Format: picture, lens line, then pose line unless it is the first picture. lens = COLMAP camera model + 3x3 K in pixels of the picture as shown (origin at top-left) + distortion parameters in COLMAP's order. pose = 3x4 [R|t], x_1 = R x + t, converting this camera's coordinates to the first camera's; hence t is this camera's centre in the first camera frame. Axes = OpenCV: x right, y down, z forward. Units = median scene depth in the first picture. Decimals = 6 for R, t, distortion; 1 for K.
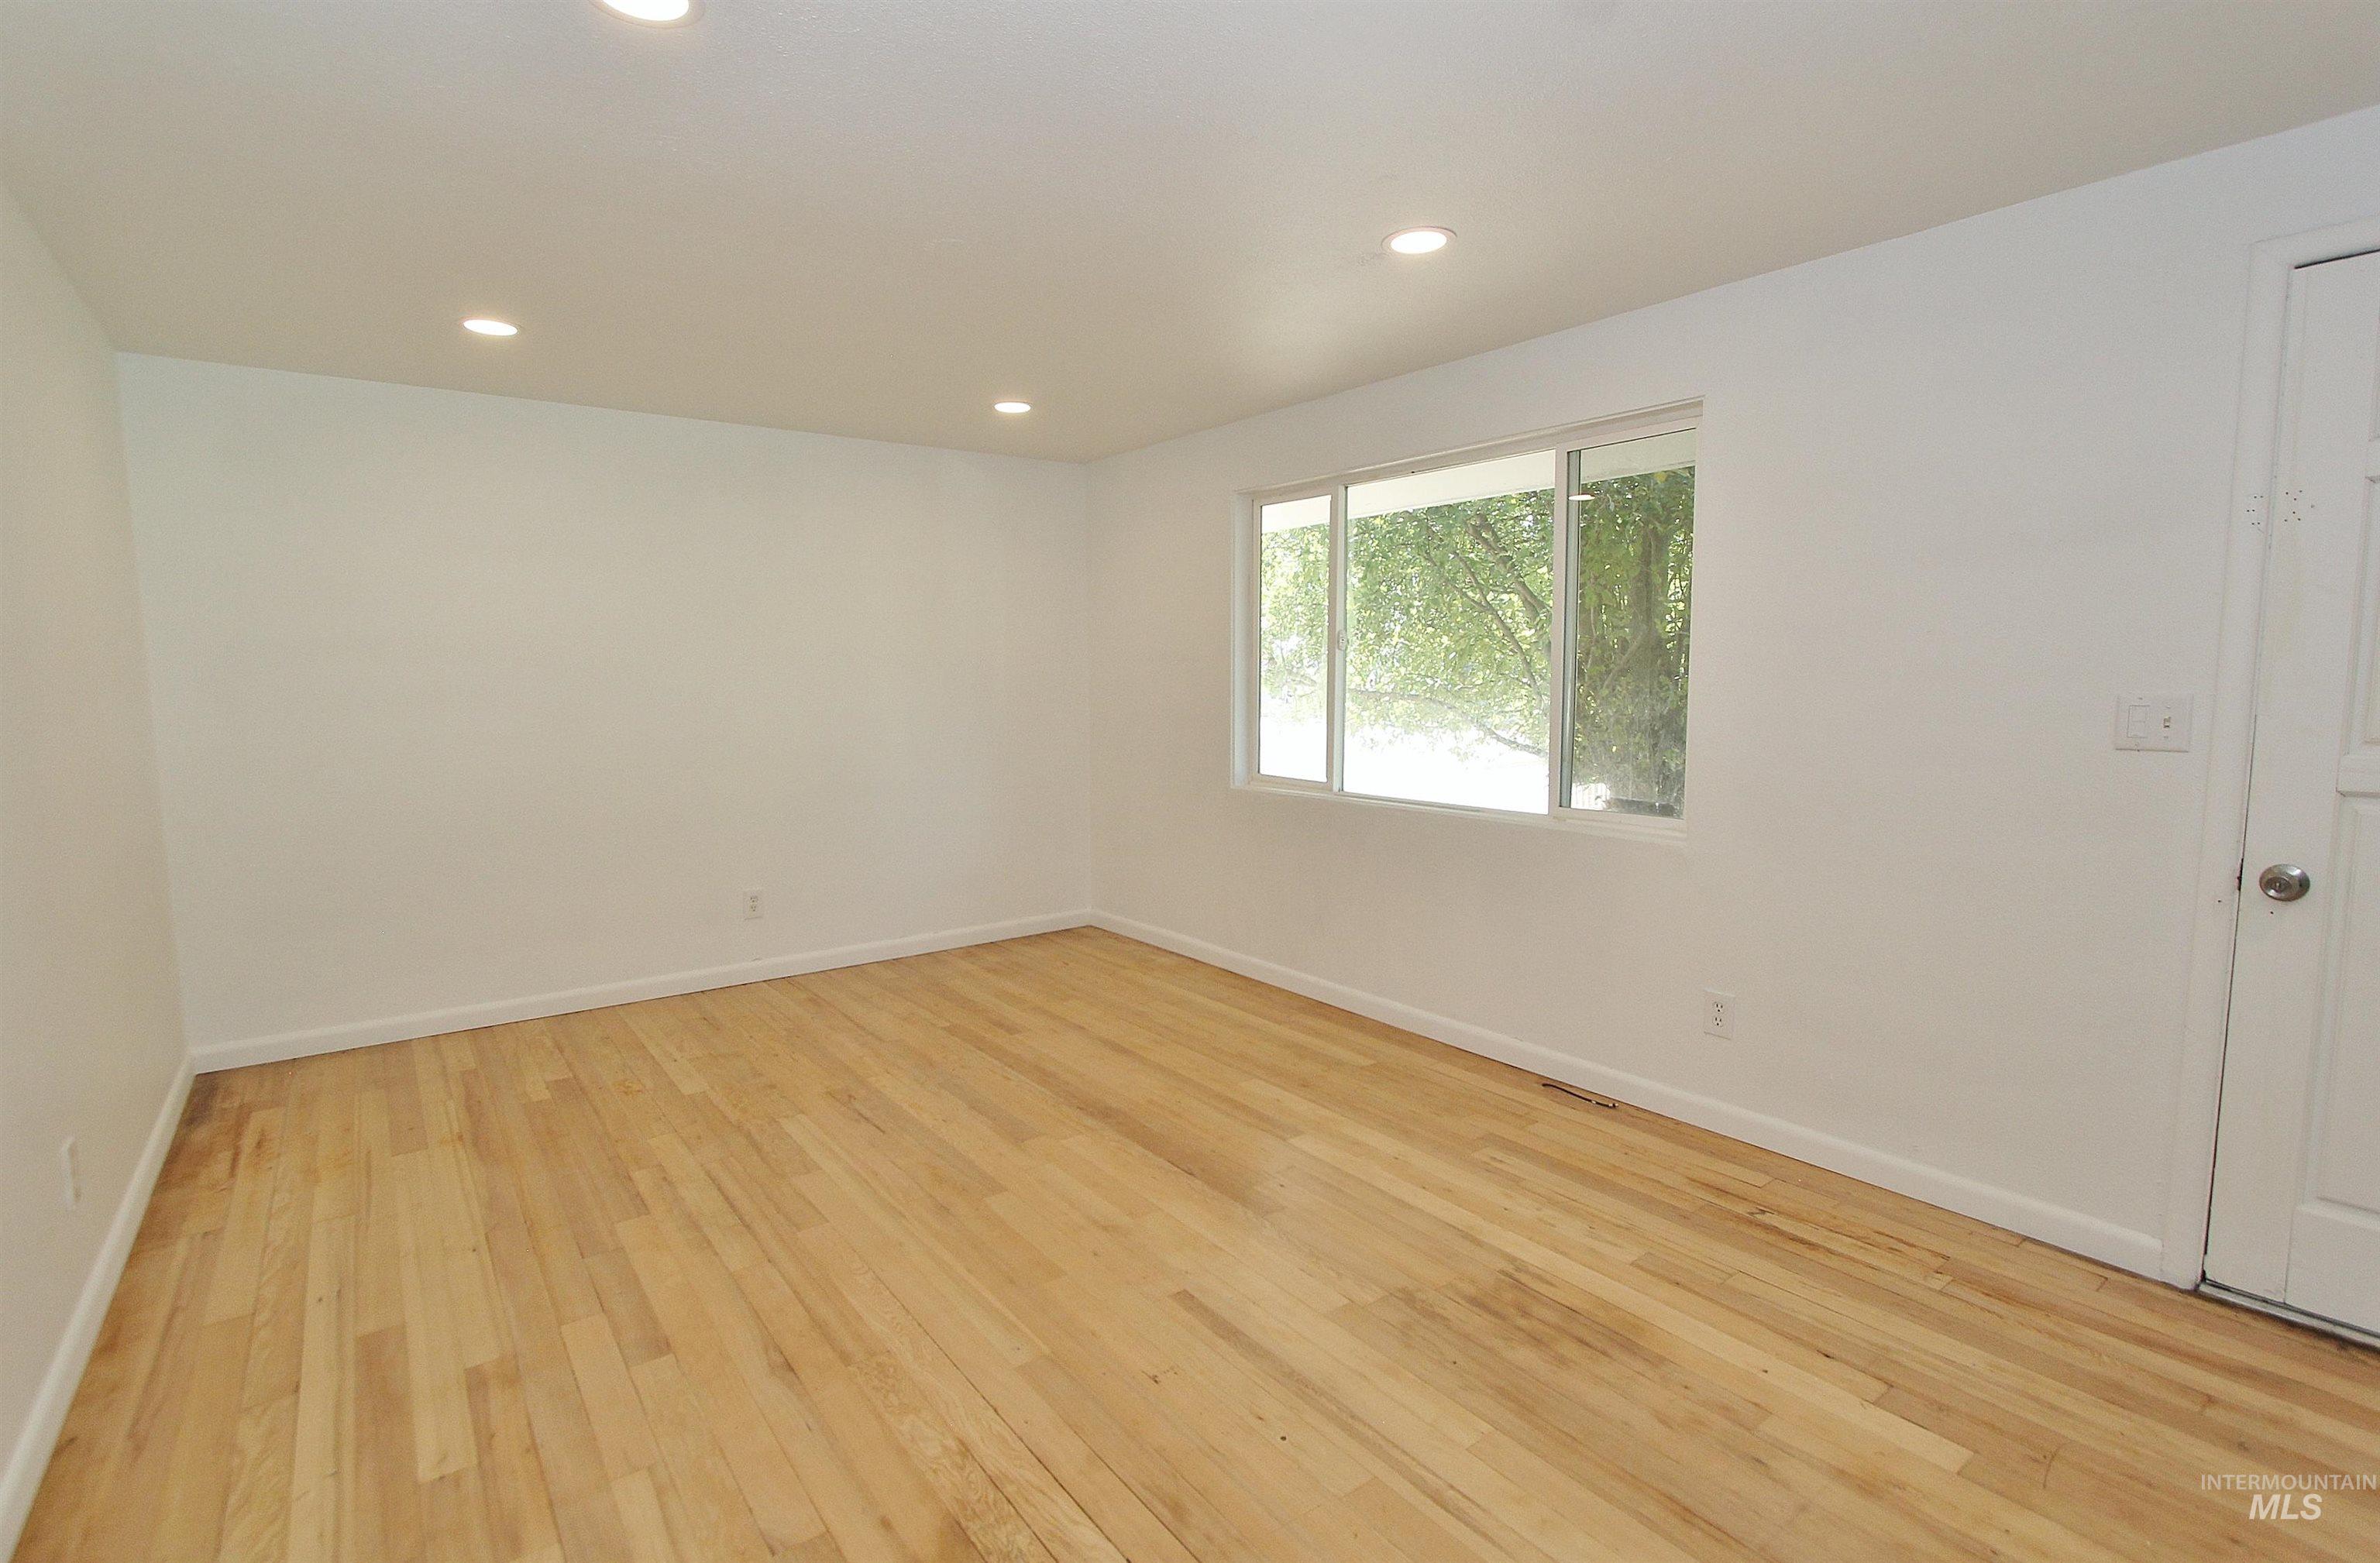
lens RADIAL K [[1111.4, 0, 1190.0], [0, 1111.4, 781.5], [0, 0, 1]] dist [0.001450, 0.000388]
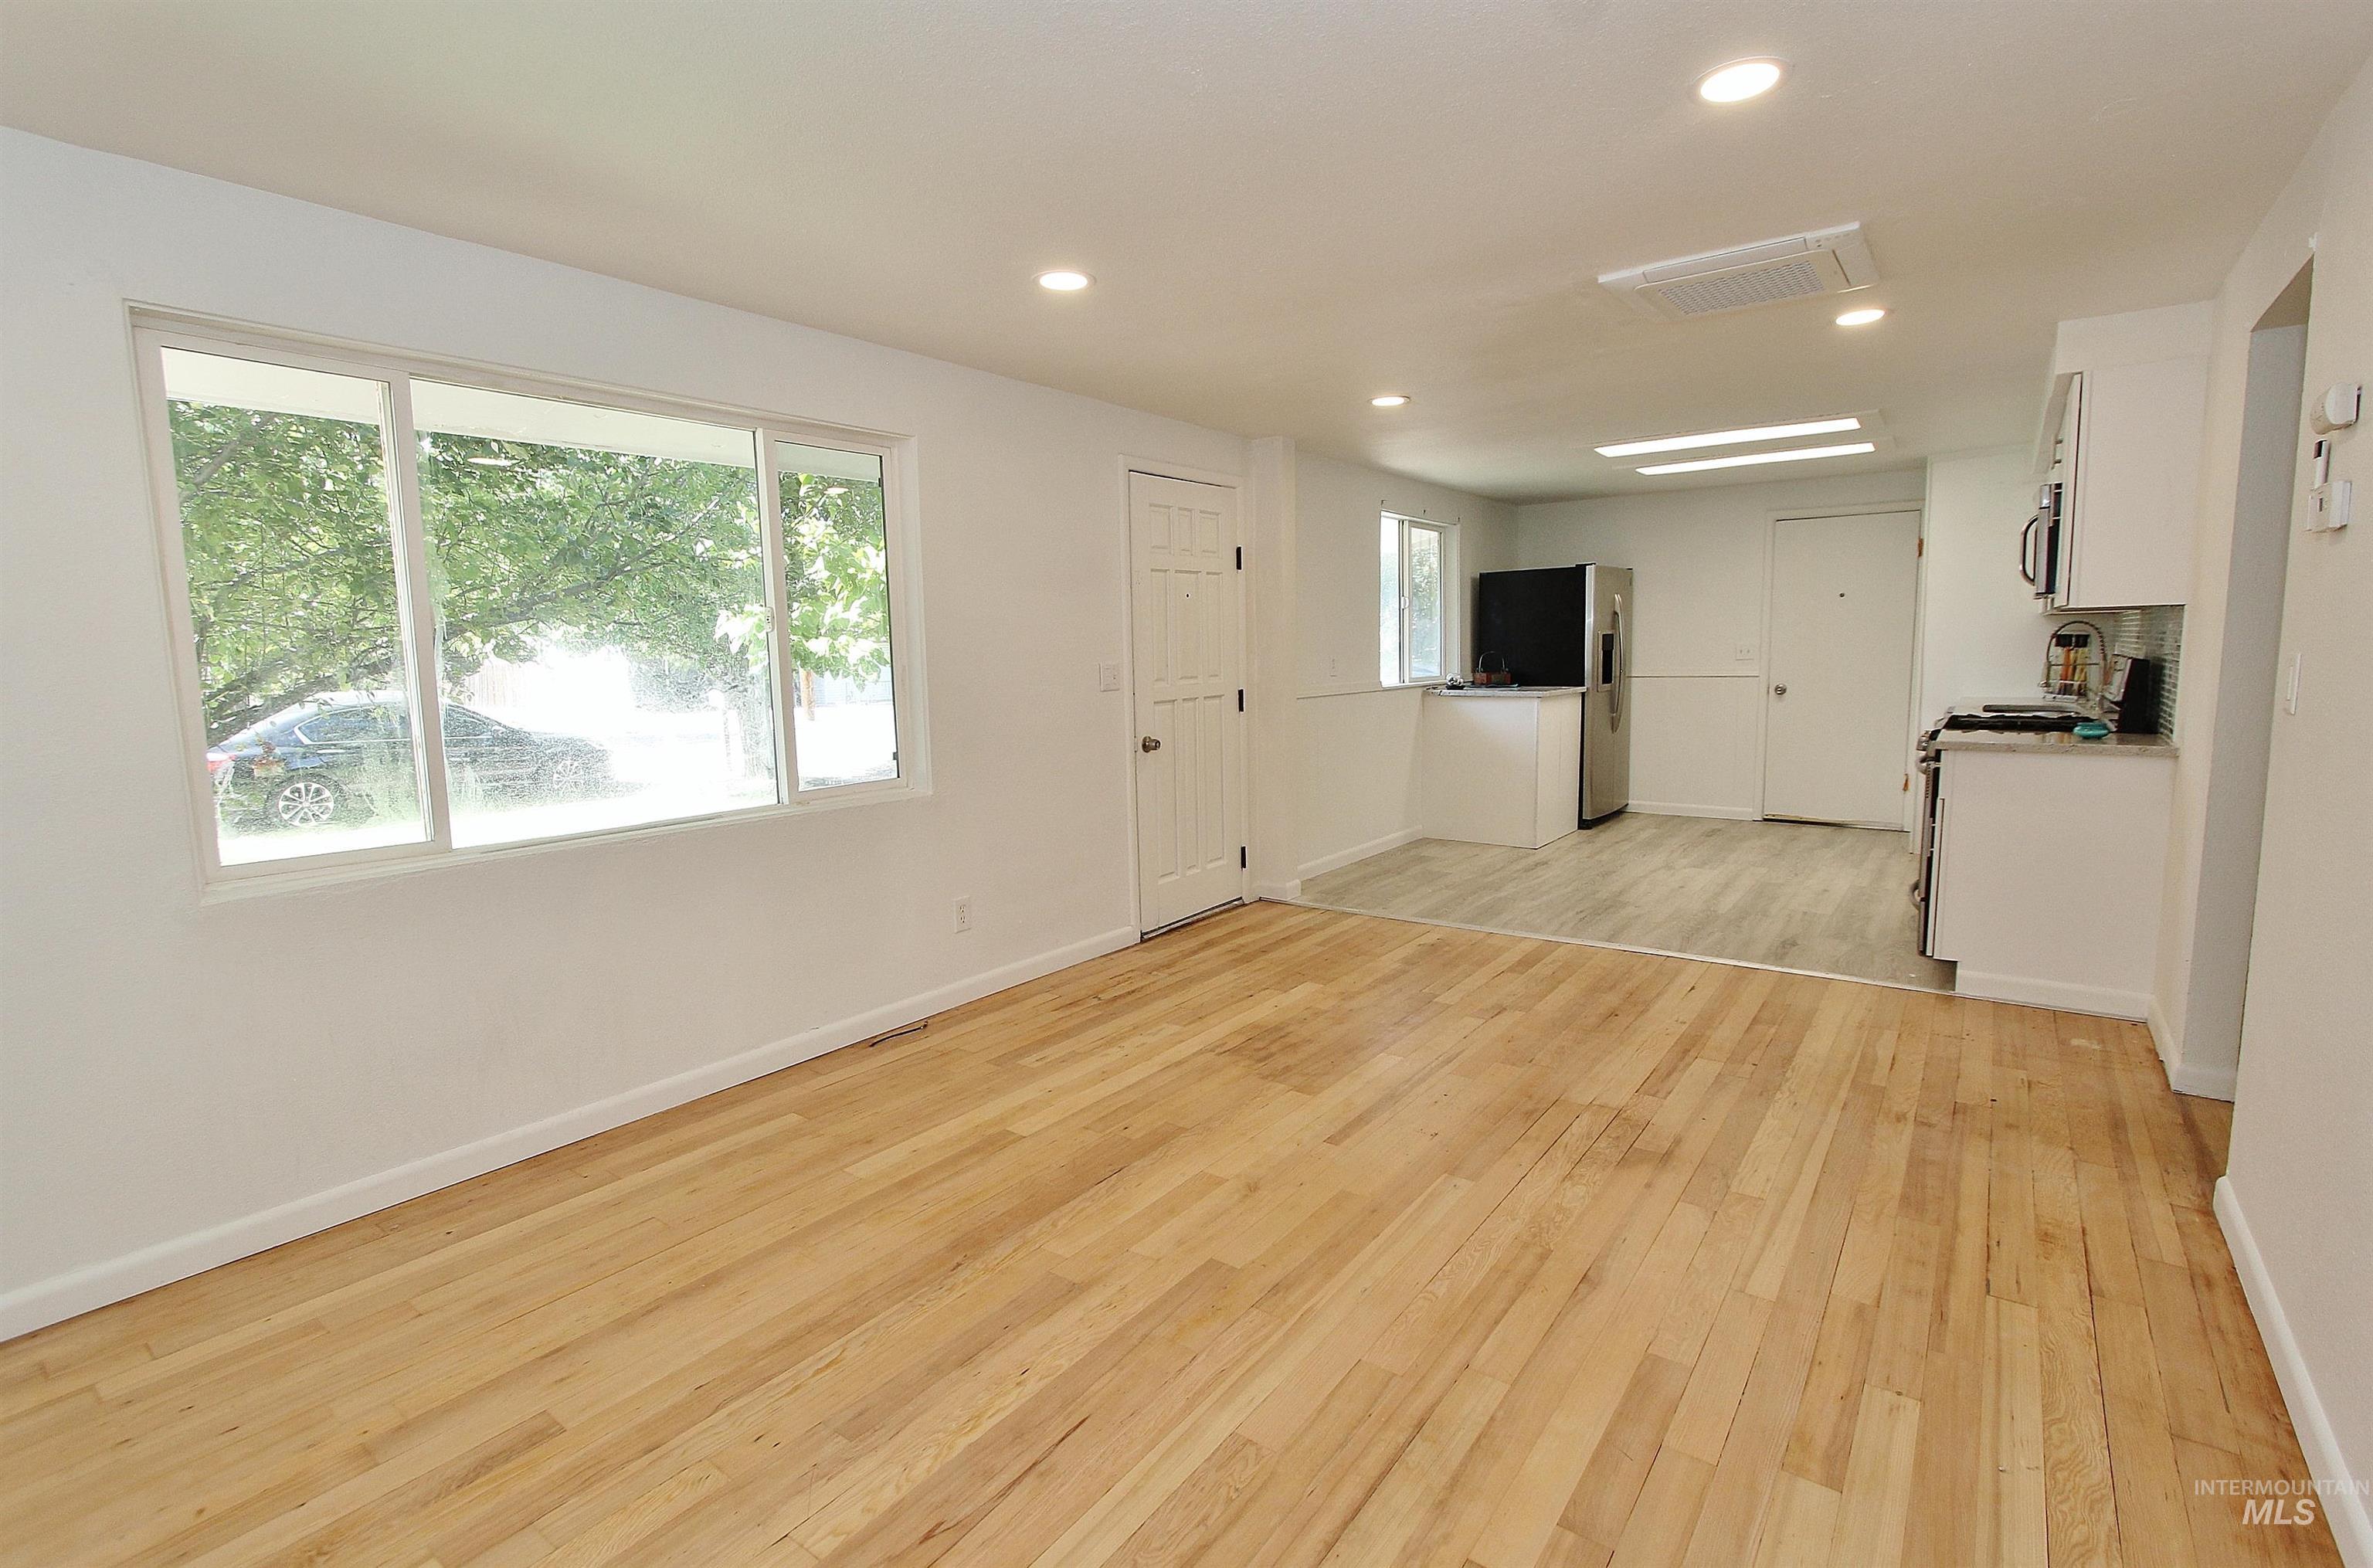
lens RADIAL K [[1092.2, 0, 1186.5], [0, 1092.2, 784.0], [0, 0, 1]] dist [-0.001174, 0.000099]
pose [[-0.279218, -0.103675, 0.954614, -1.001051], [0.114601, 0.983451, 0.140327, -0.114232], [-0.953364, 0.148582, -0.262716, 1.298645]]
